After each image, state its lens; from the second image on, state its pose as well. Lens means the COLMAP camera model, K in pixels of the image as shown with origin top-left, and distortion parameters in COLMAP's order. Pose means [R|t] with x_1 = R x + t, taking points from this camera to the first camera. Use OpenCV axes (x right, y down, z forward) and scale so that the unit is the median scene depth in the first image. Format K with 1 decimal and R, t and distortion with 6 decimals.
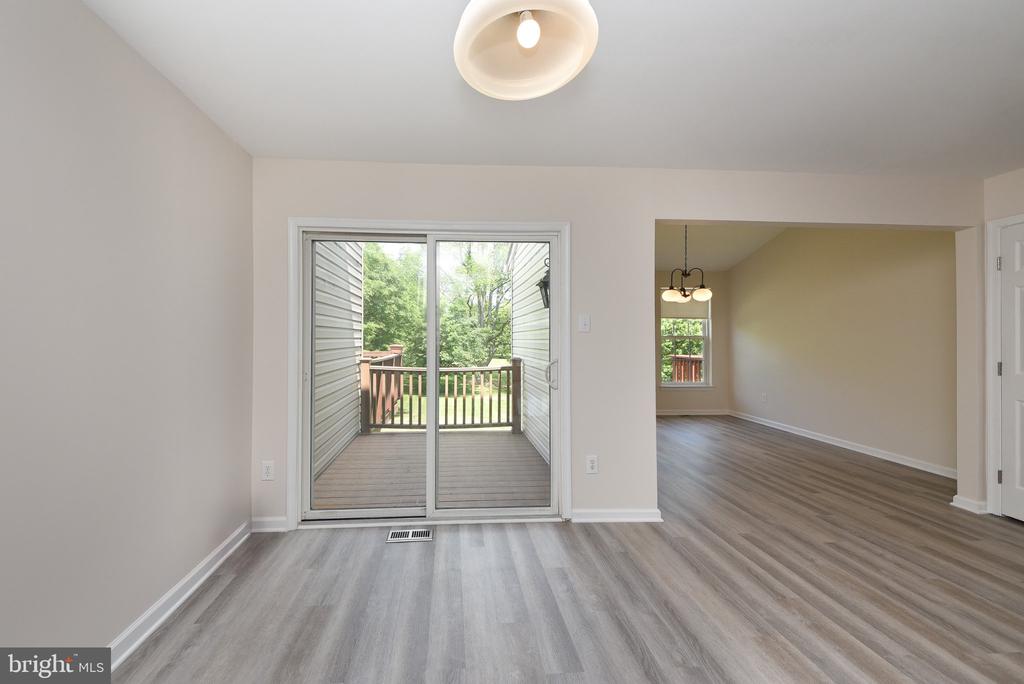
lens RADIAL K [[411.6, 0, 461.1], [0, 411.6, 332.4], [0, 0, 1]] dist [-0.011392, 0.000720]
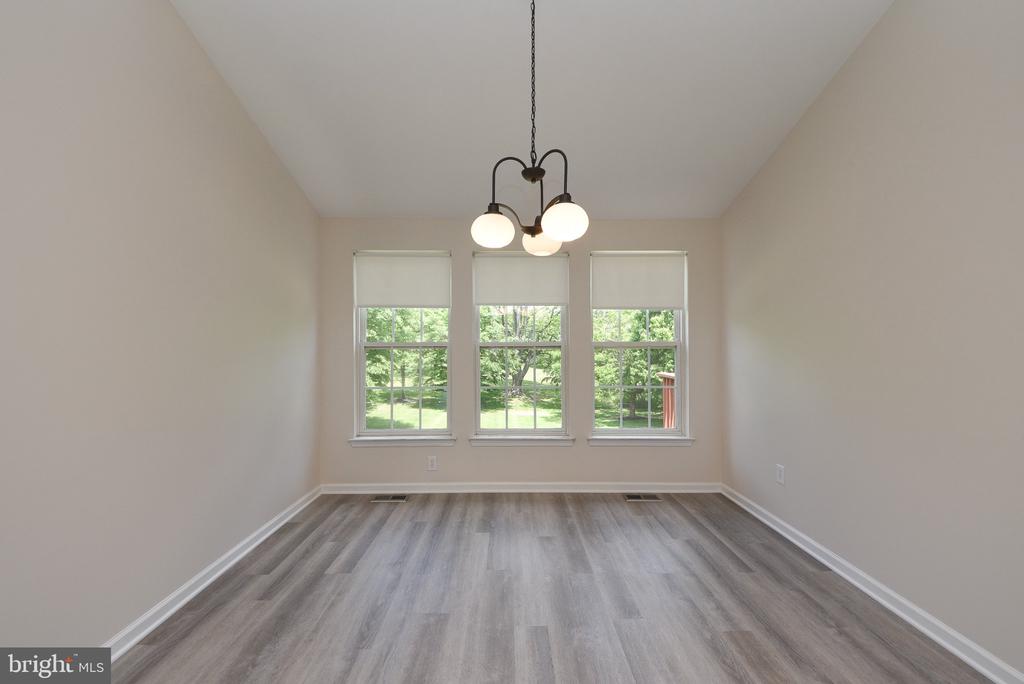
lens RADIAL K [[411.6, 0, 514.2], [0, 411.6, 344.7], [0, 0, 1]] dist [-0.011392, 0.000720]
pose [[0.999571, -0.004775, -0.028889, 0.911331], [0.005005, 0.999956, 0.007910, 0.015696], [0.028850, -0.008051, 0.999551, 1.061218]]
